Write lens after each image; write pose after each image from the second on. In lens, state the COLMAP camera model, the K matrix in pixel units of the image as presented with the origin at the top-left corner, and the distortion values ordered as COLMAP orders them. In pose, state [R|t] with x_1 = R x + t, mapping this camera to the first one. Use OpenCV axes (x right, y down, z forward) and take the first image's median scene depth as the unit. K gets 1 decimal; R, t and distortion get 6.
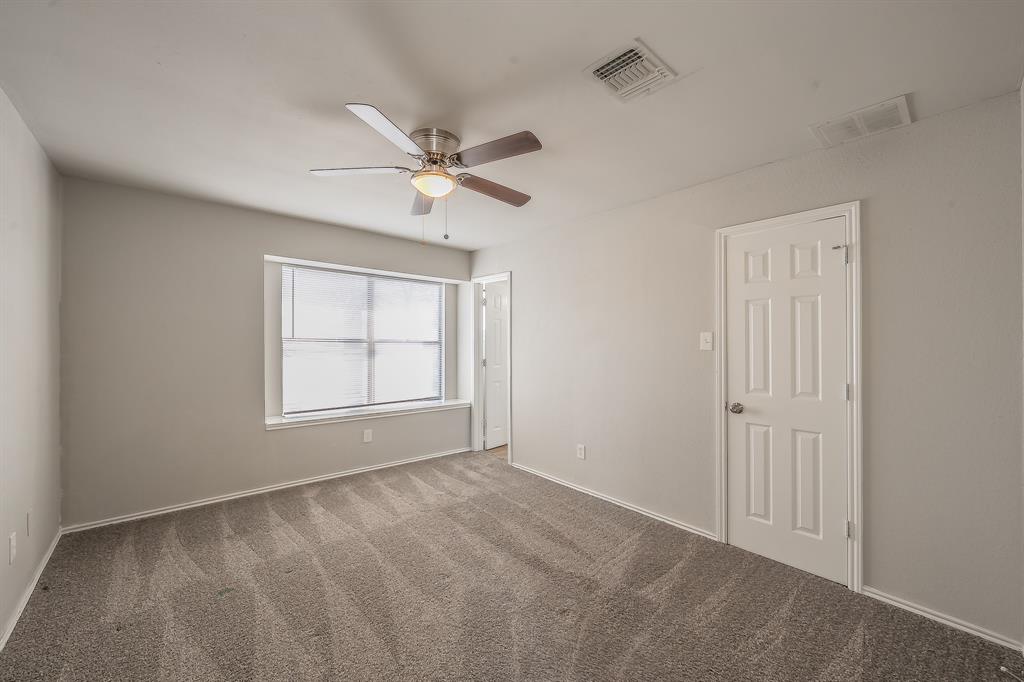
lens RADIAL K [[410.6, 0, 508.2], [0, 410.6, 336.4], [0, 0, 1]] dist [-0.000541, 0.000147]
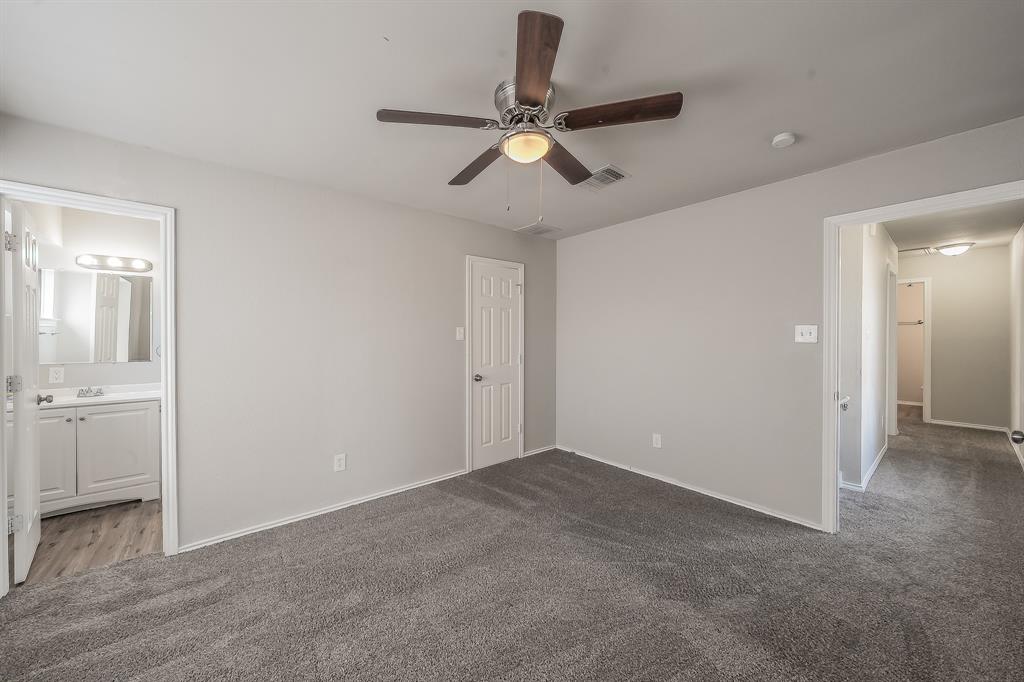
lens RADIAL K [[357.5, 0, 507.1], [0, 357.5, 338.9], [0, 0, 1]] dist [0.001405, 0.000052]
pose [[0.028249, -0.008610, 0.999564, -0.609818], [-0.005597, 0.999946, 0.008771, 0.016138], [-0.999585, -0.005843, 0.028199, 0.693954]]
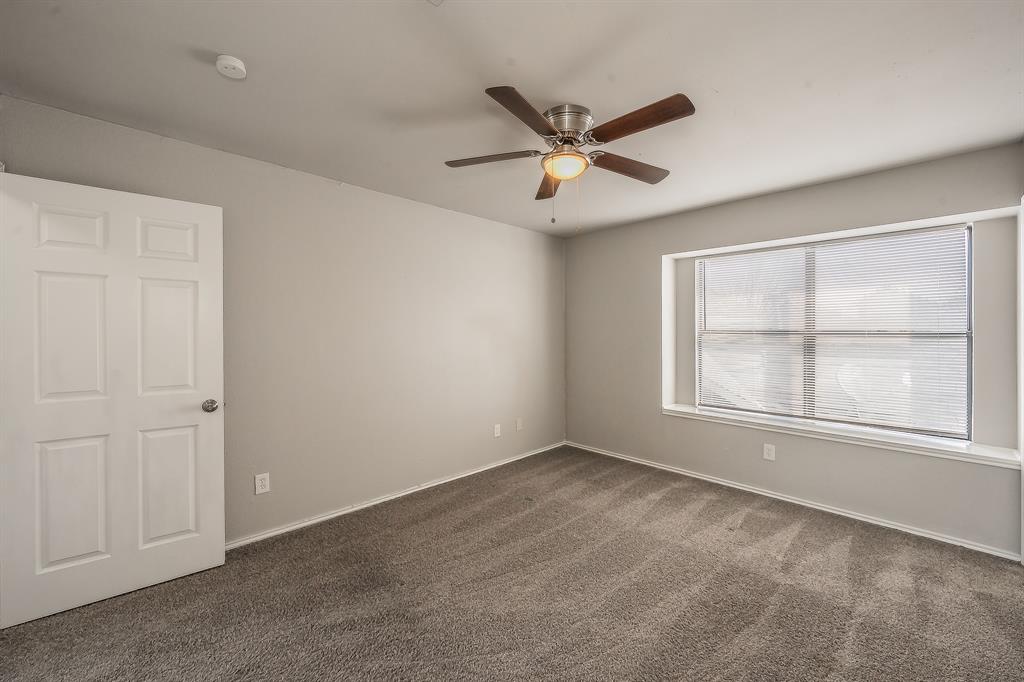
lens RADIAL K [[410.6, 0, 508.2], [0, 410.6, 336.4], [0, 0, 1]] dist [-0.000541, 0.000147]
pose [[0.037490, 0.003099, -0.999292, 0.520881], [0.010881, 0.999935, 0.003509, 0.012648], [0.999238, -0.011005, 0.037453, 0.568211]]
